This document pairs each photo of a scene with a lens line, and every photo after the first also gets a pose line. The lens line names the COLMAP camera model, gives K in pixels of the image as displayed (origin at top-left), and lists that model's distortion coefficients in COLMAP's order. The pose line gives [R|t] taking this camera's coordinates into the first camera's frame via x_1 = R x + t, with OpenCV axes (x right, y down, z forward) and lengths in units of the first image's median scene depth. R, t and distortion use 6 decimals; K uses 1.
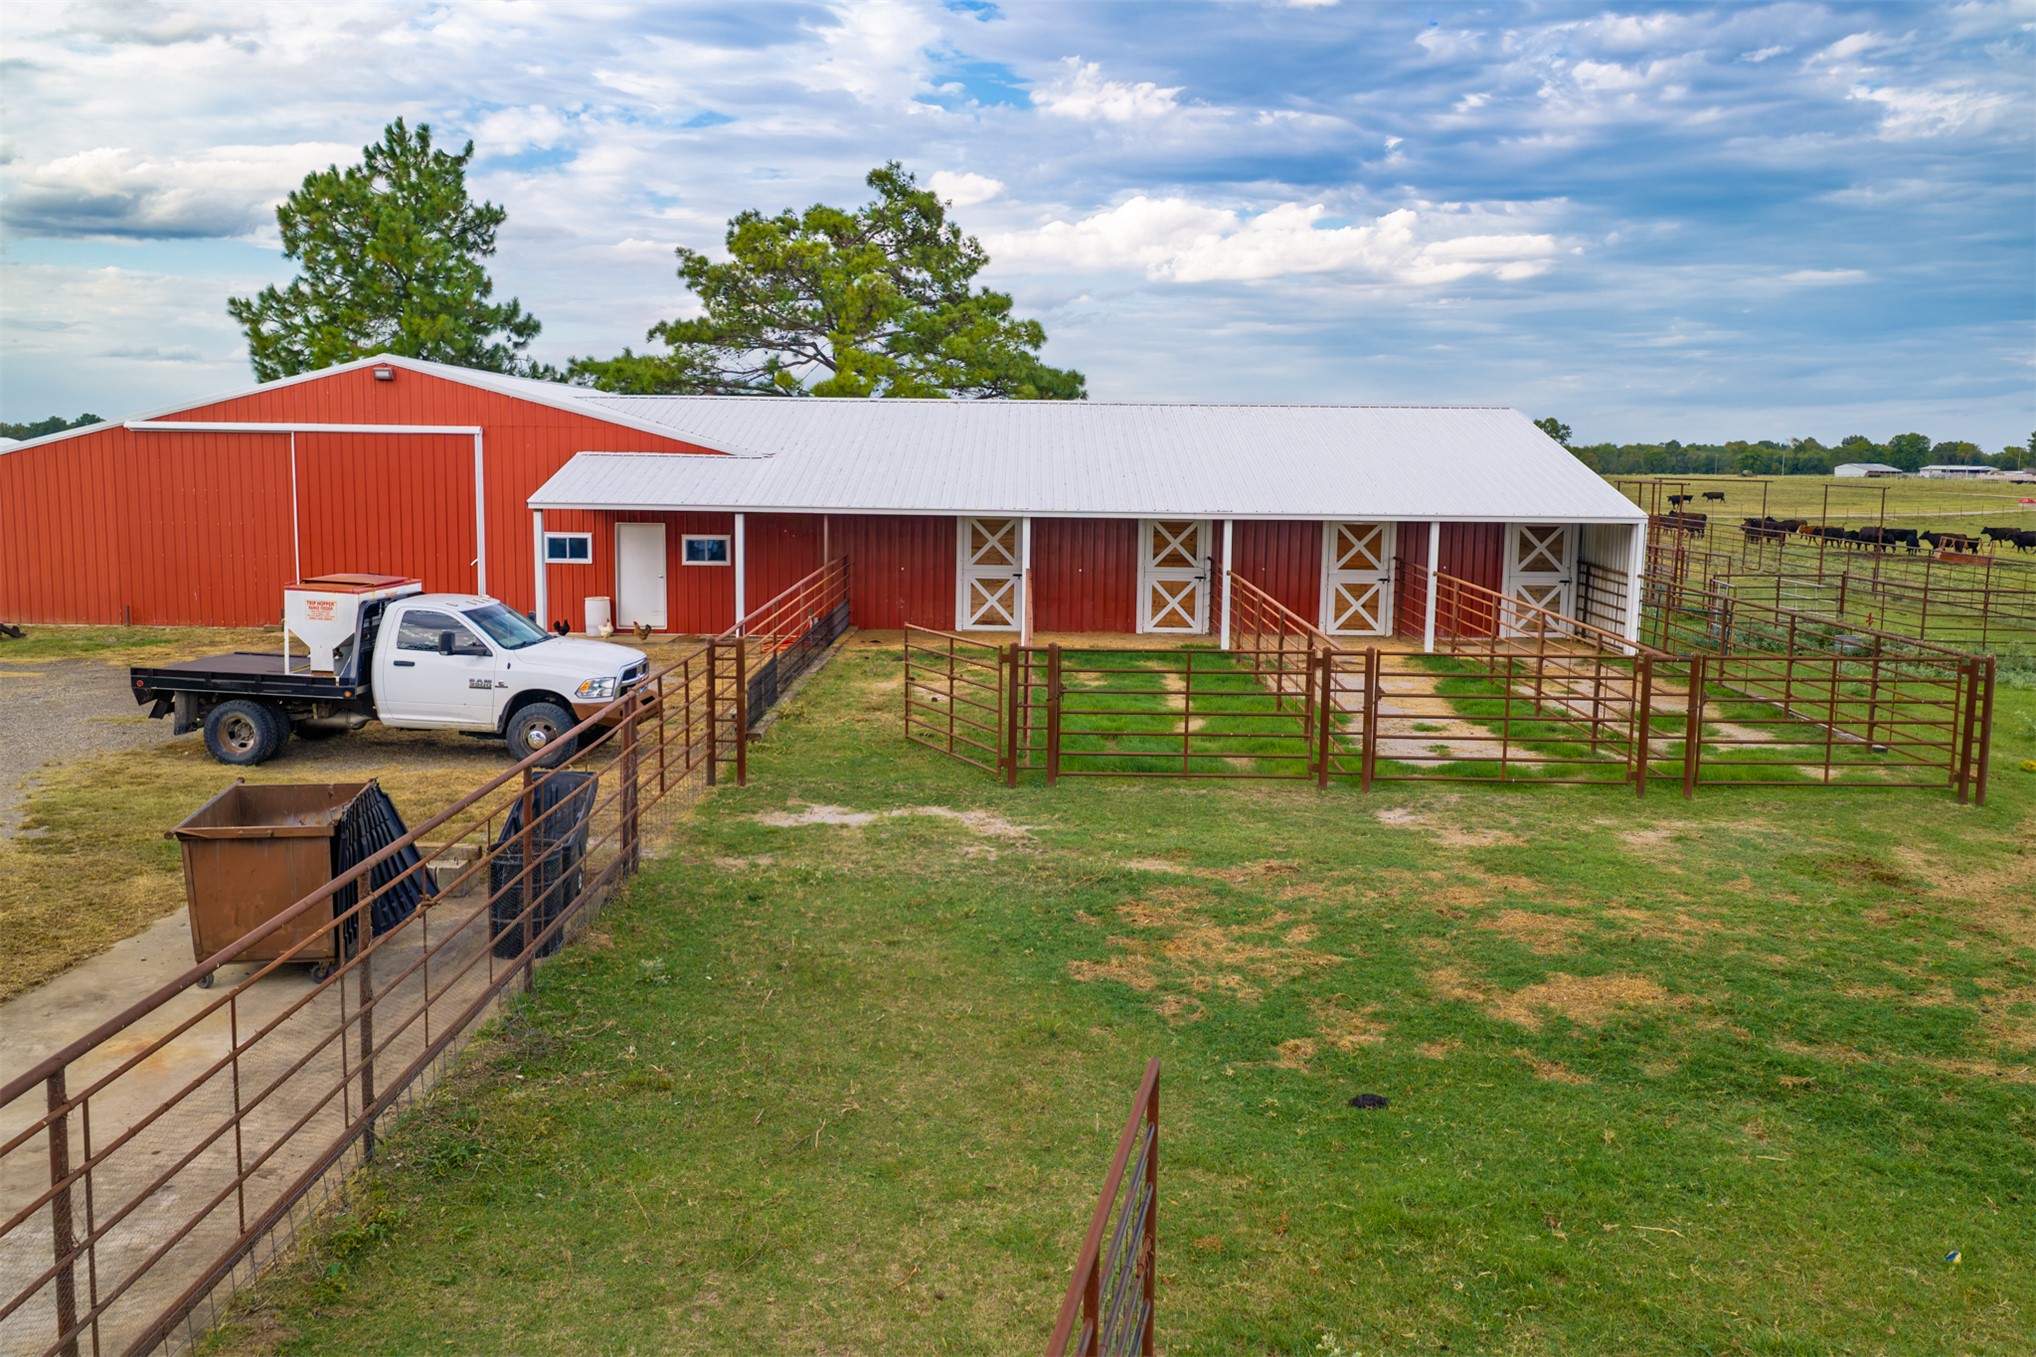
lens RADIAL K [[1714.0, 0, 1018.0], [0, 1714.0, 678.5], [0, 0, 1]] dist [0.001185, -0.006021]
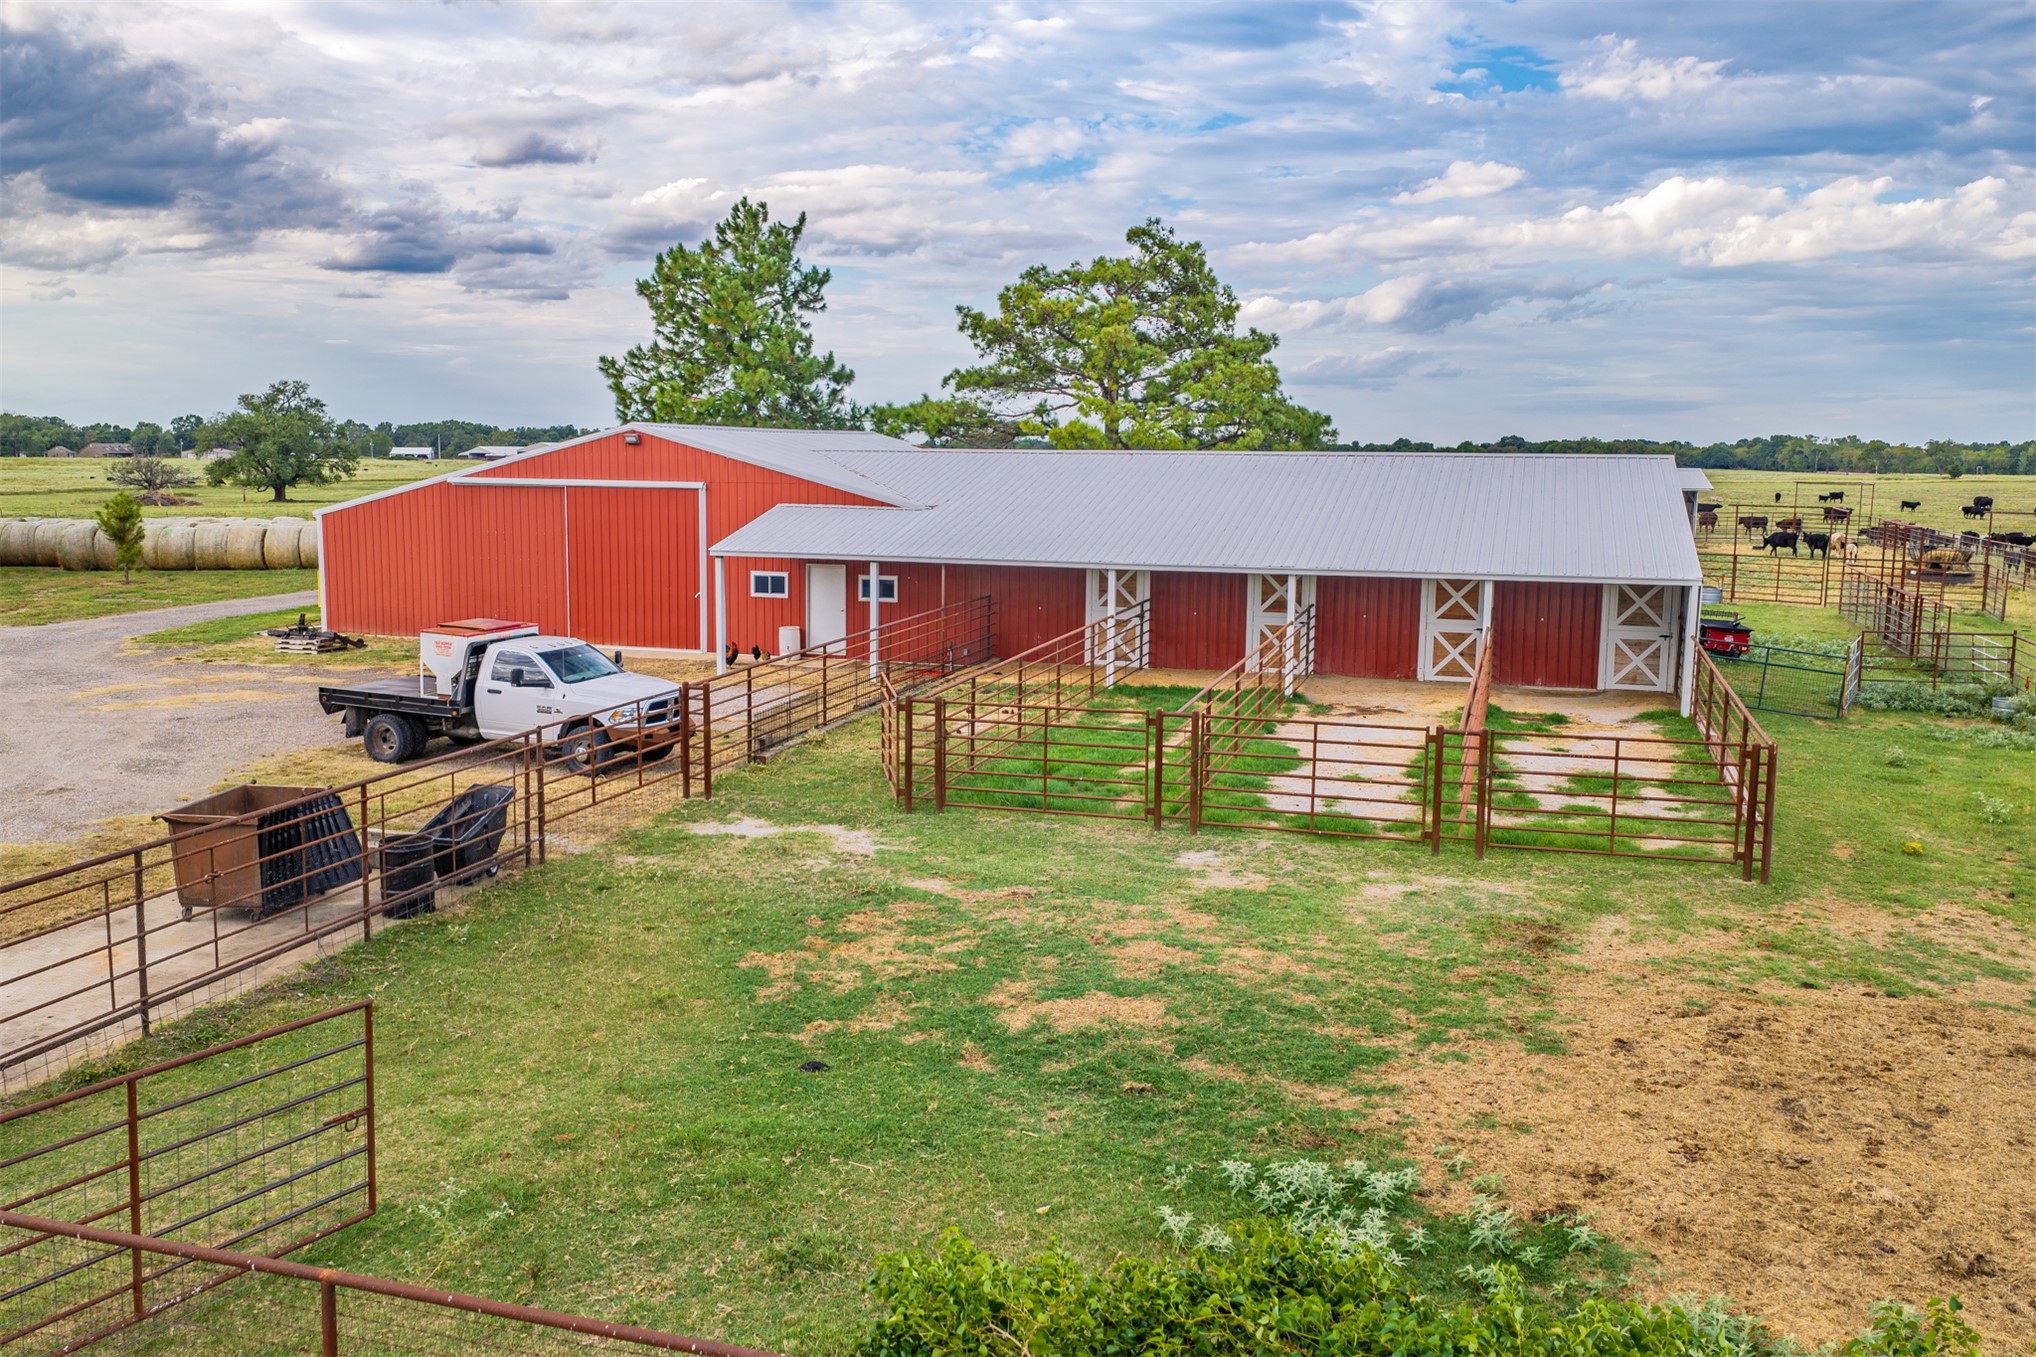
lens RADIAL K [[1714.0, 0, 1018.0], [0, 1714.0, 678.5], [0, 0, 1]] dist [0.001185, -0.006021]
pose [[0.957327, 0.034731, -0.286913, 0.395307], [-0.034261, 0.999391, 0.006659, -0.040461], [0.286969, 0.003455, 0.957934, -0.136695]]
